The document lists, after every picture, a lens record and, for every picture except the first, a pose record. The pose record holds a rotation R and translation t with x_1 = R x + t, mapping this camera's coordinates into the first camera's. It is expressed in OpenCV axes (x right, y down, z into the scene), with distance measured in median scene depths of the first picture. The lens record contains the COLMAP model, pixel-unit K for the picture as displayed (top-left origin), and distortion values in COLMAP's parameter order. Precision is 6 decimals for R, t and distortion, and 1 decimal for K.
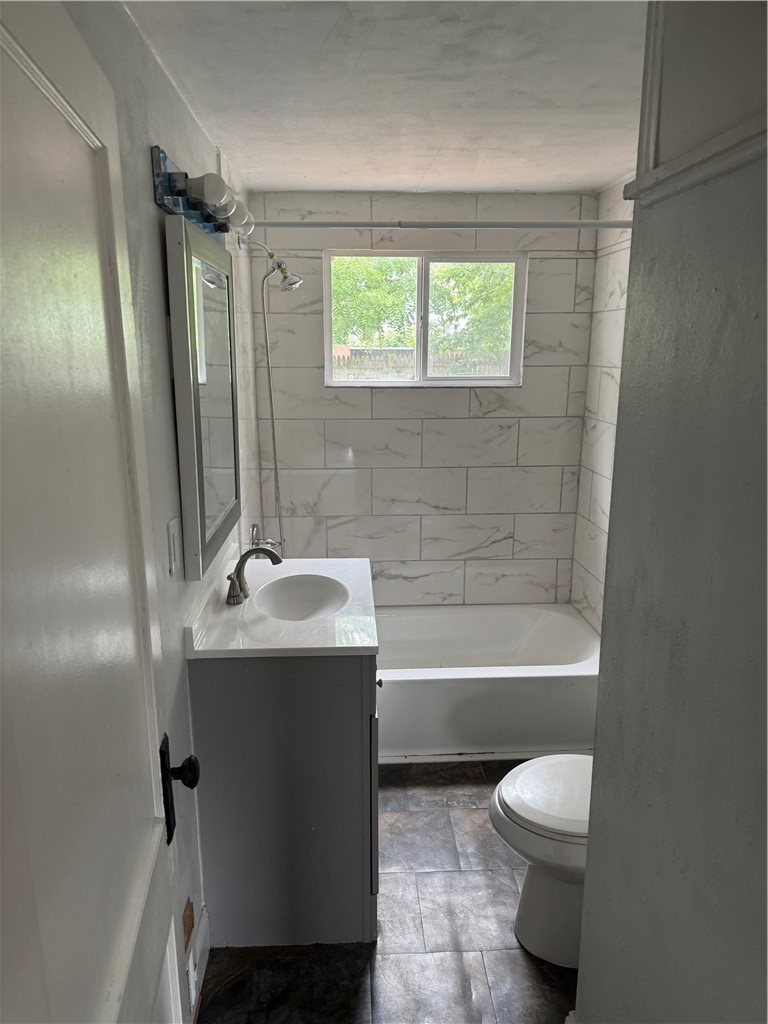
lens RADIAL K [[720.0, 0, 384.0], [0, 720.0, 512.0], [0, 0, 1]] dist [0.116095, -0.163519]
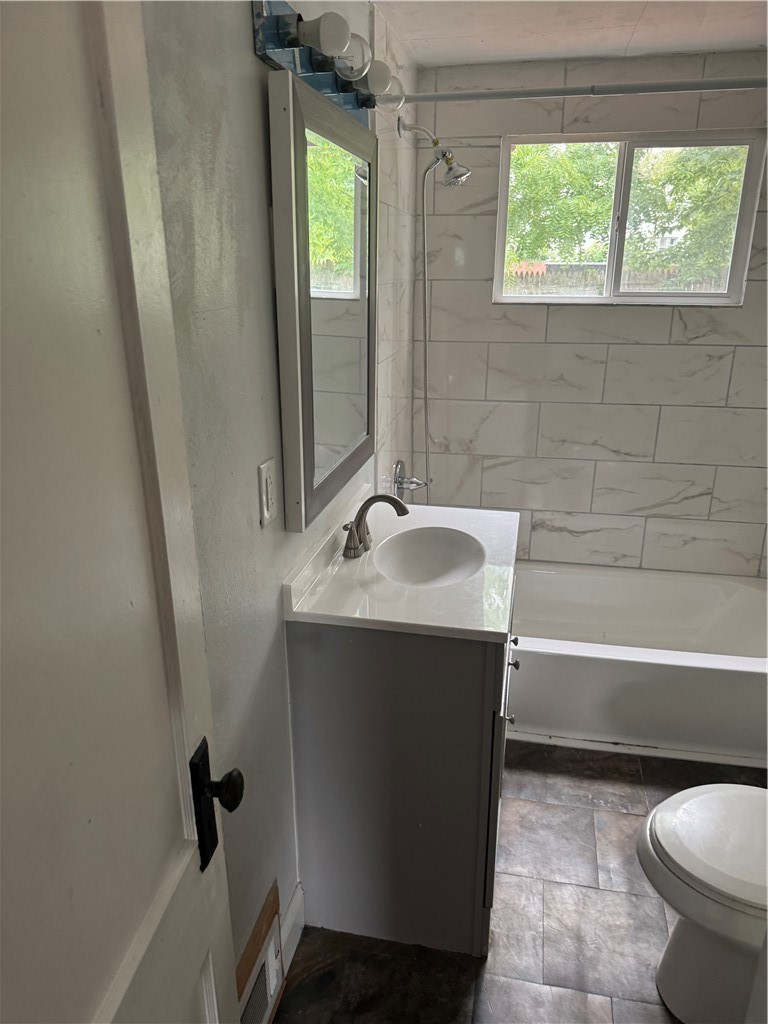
lens RADIAL K [[727.1, 0, 384.3], [0, 727.1, 515.3], [0, 0, 1]] dist [0.039964, -0.047816]
pose [[0.967074, 0.082489, -0.240757, 0.027531], [-0.056535, 0.992009, 0.112795, -0.017431], [0.248138, -0.095470, 0.964009, 0.132998]]
